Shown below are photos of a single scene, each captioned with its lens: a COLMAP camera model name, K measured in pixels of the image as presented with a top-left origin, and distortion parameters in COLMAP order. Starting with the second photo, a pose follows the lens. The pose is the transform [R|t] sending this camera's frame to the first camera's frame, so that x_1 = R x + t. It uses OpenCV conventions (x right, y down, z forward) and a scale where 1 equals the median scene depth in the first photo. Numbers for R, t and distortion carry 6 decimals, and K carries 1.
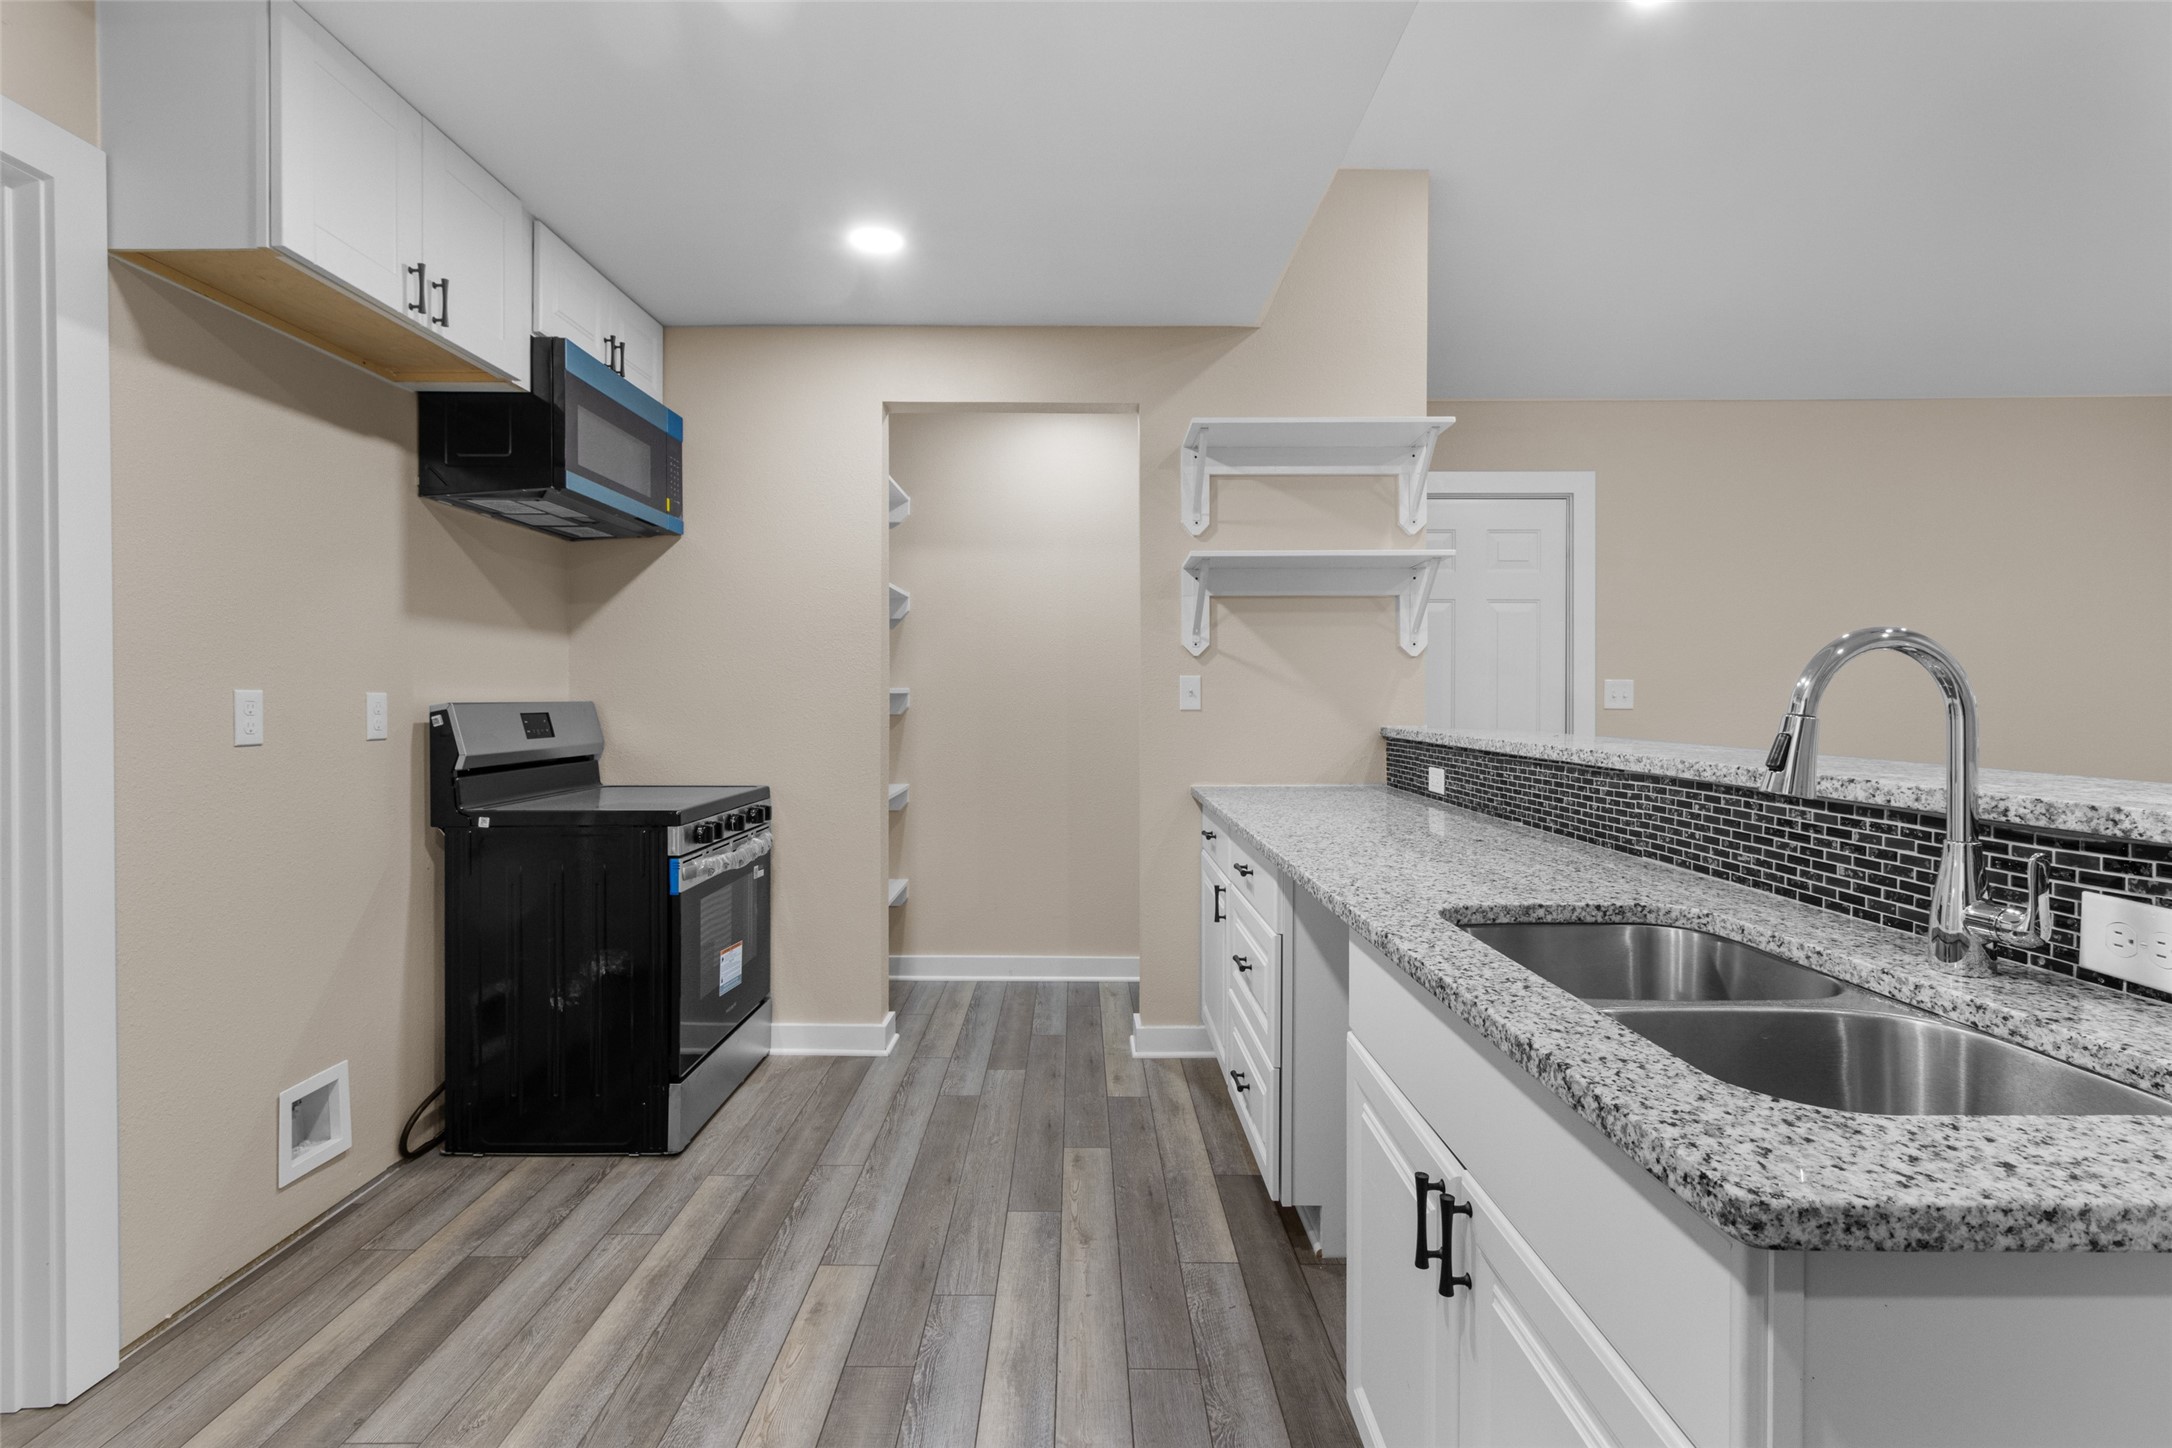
lens RADIAL K [[1007.9, 0, 1075.3], [0, 1007.9, 695.0], [0, 0, 1]] dist [-0.000894, -0.000198]
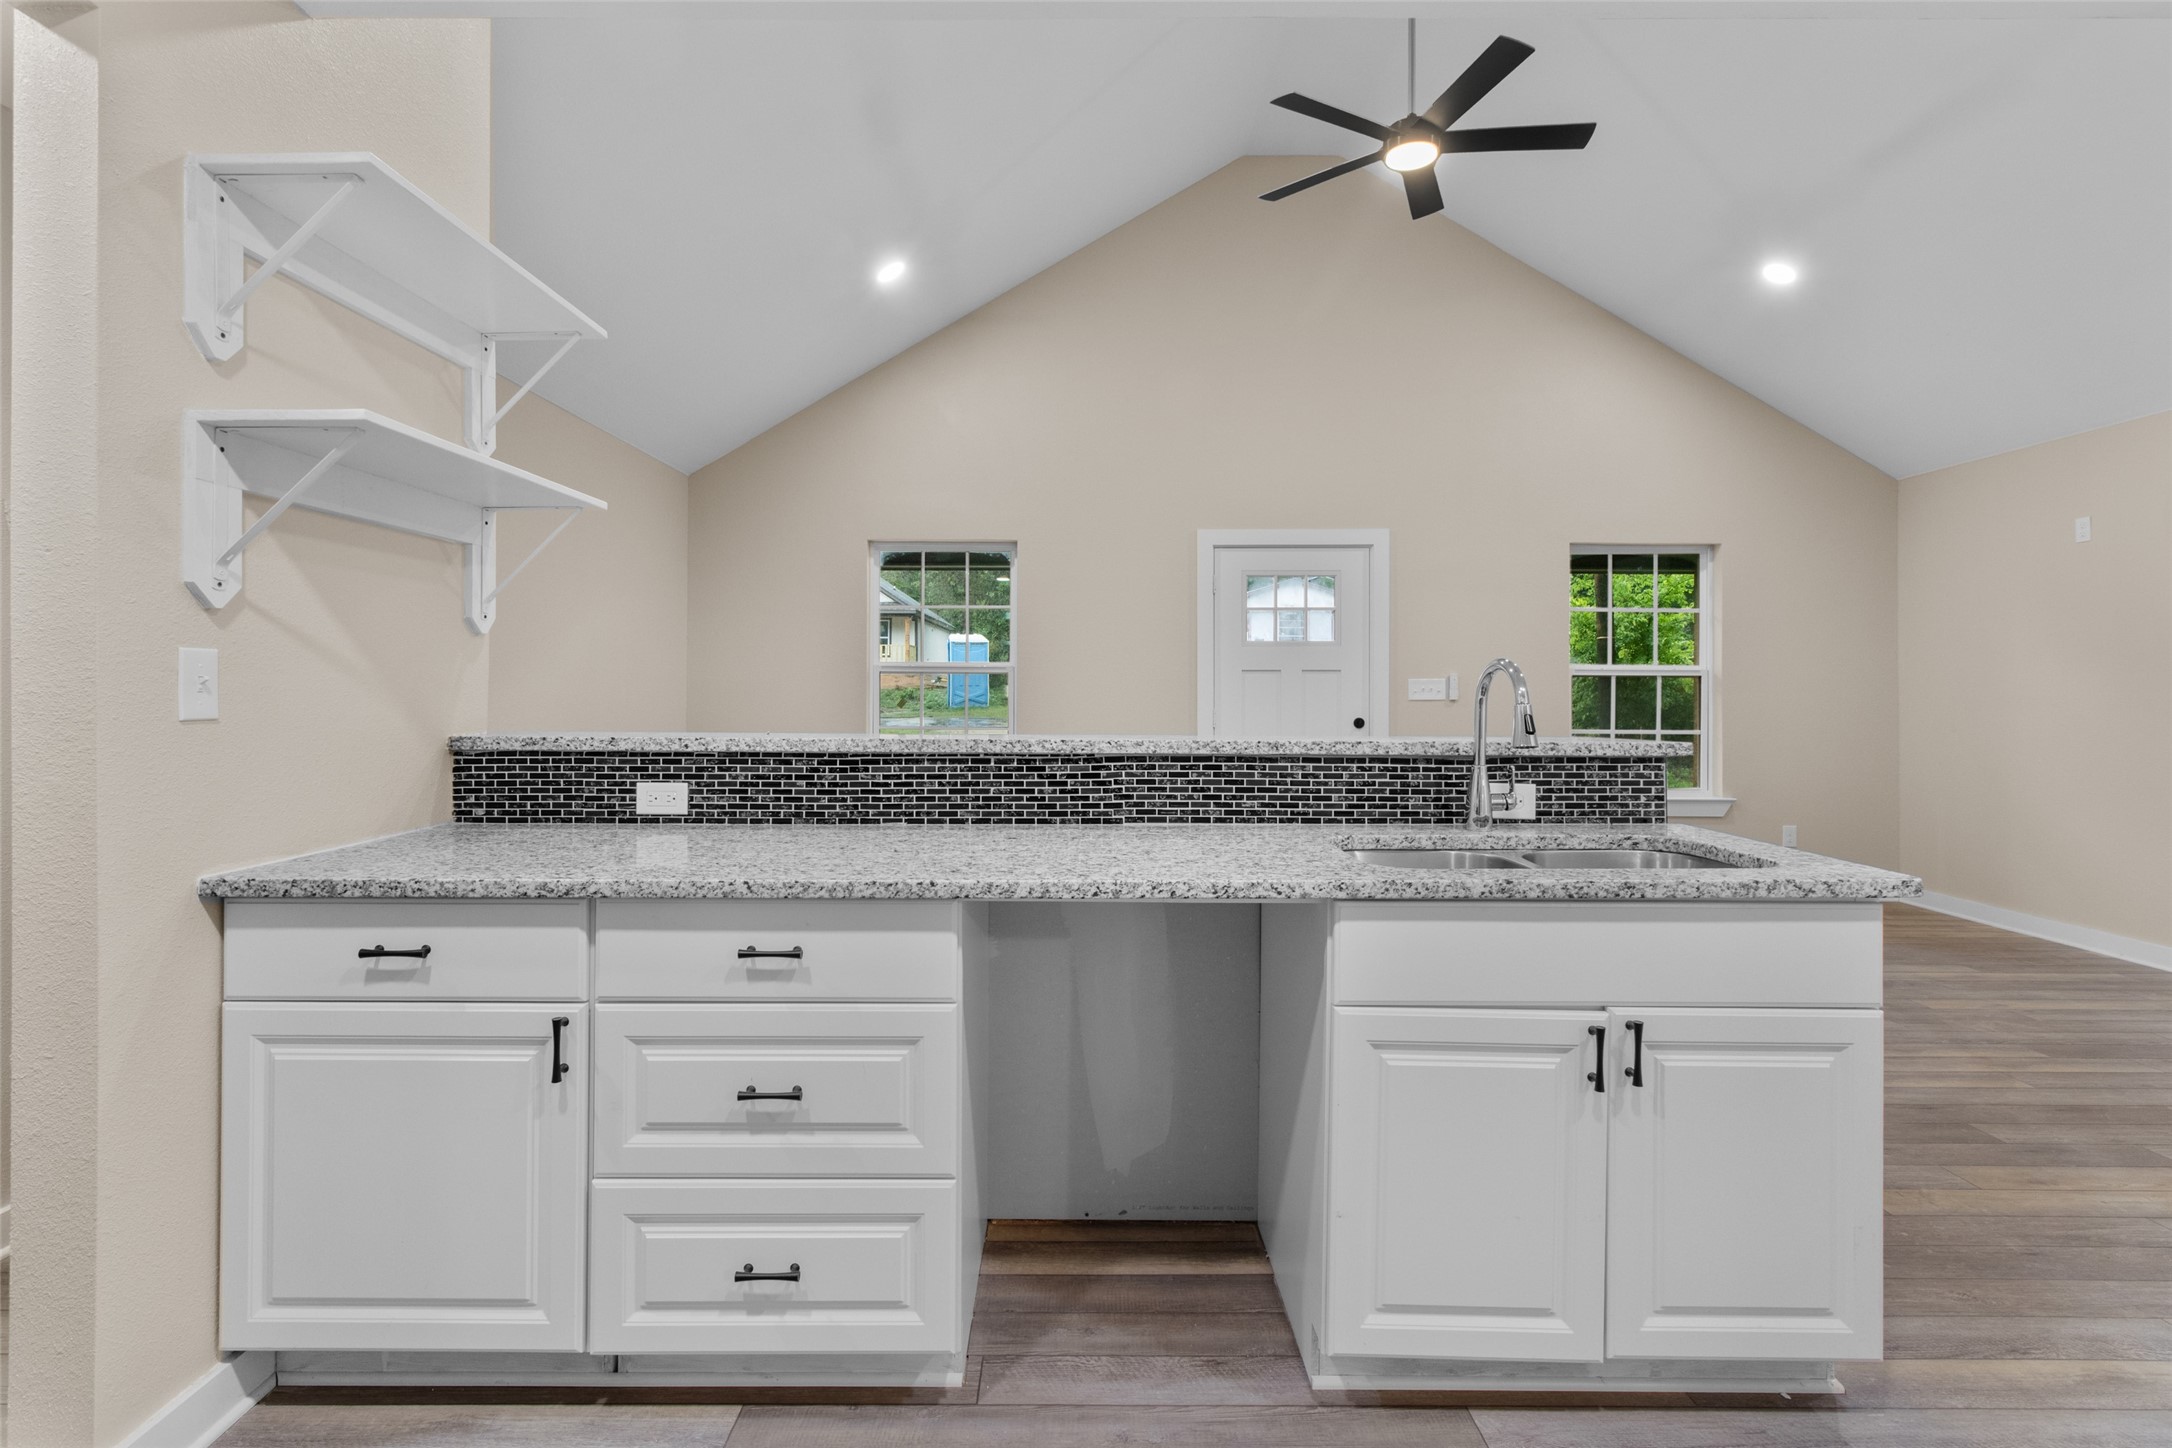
lens RADIAL K [[1007.9, 0, 1075.3], [0, 1007.9, 695.0], [0, 0, 1]] dist [-0.000894, -0.000198]
pose [[0.001901, -0.006305, 0.999978, -0.651519], [-0.004109, 0.999972, 0.006313, -0.003043], [-0.999990, -0.004120, 0.001875, 1.036638]]
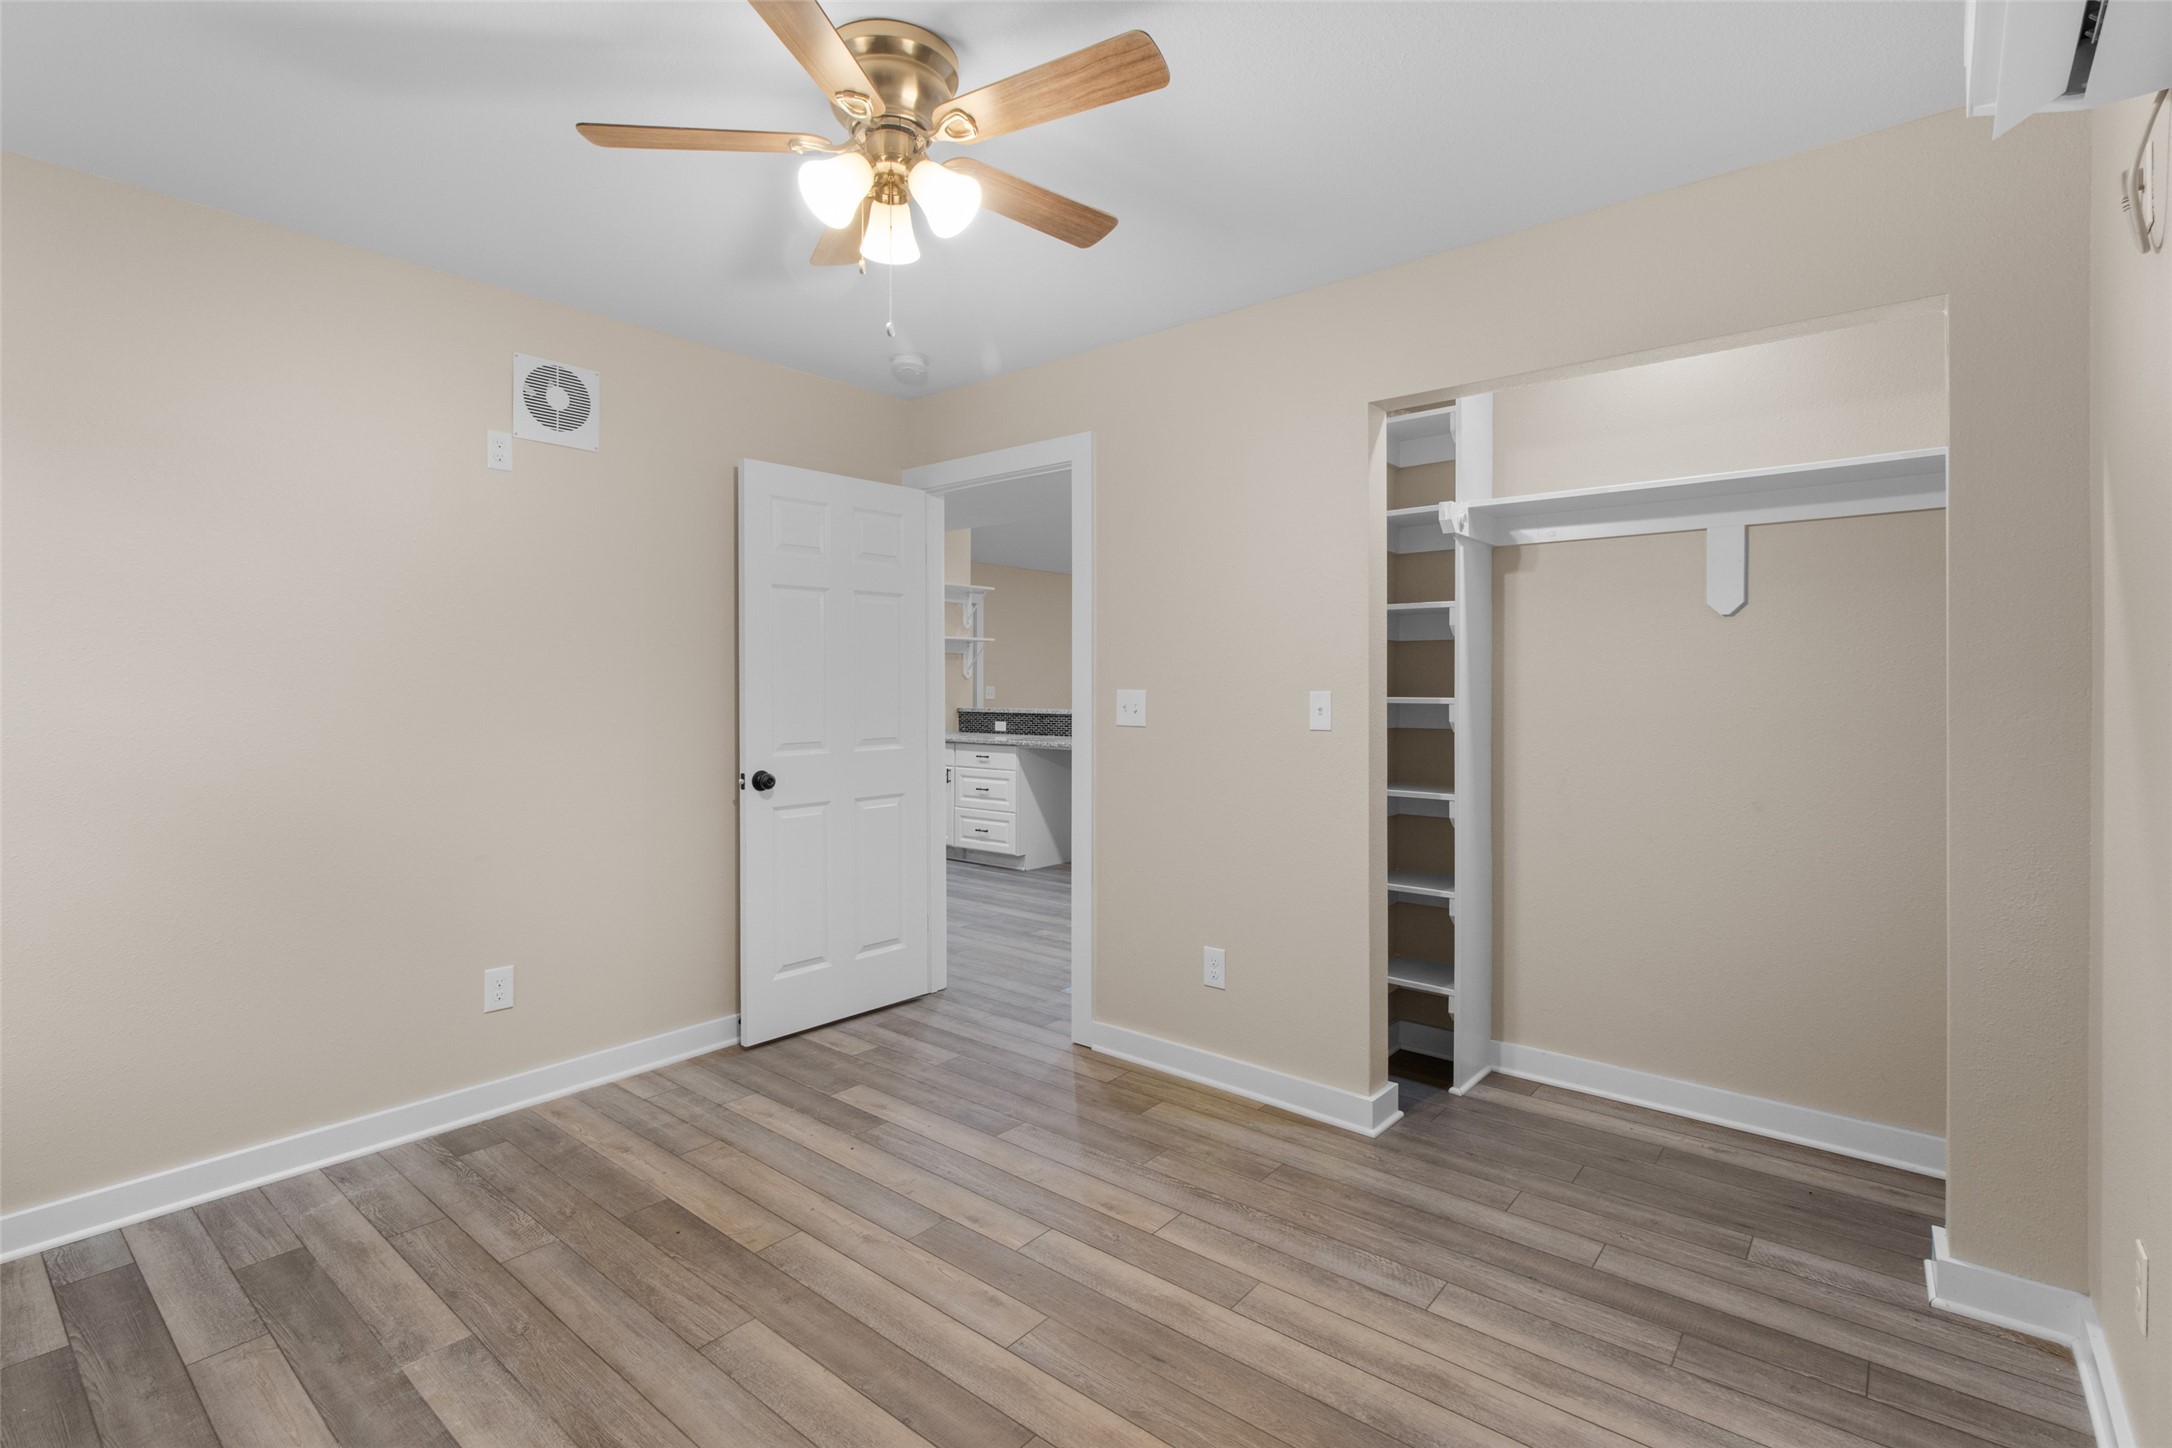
lens RADIAL K [[1007.9, 0, 1075.3], [0, 1007.9, 695.0], [0, 0, 1]] dist [-0.000894, -0.000198]
pose [[0.637514, -0.023771, 0.770072, -2.433797], [0.010961, 0.999703, 0.021785, -0.084063], [-0.770361, -0.005448, 0.637584, -1.339074]]
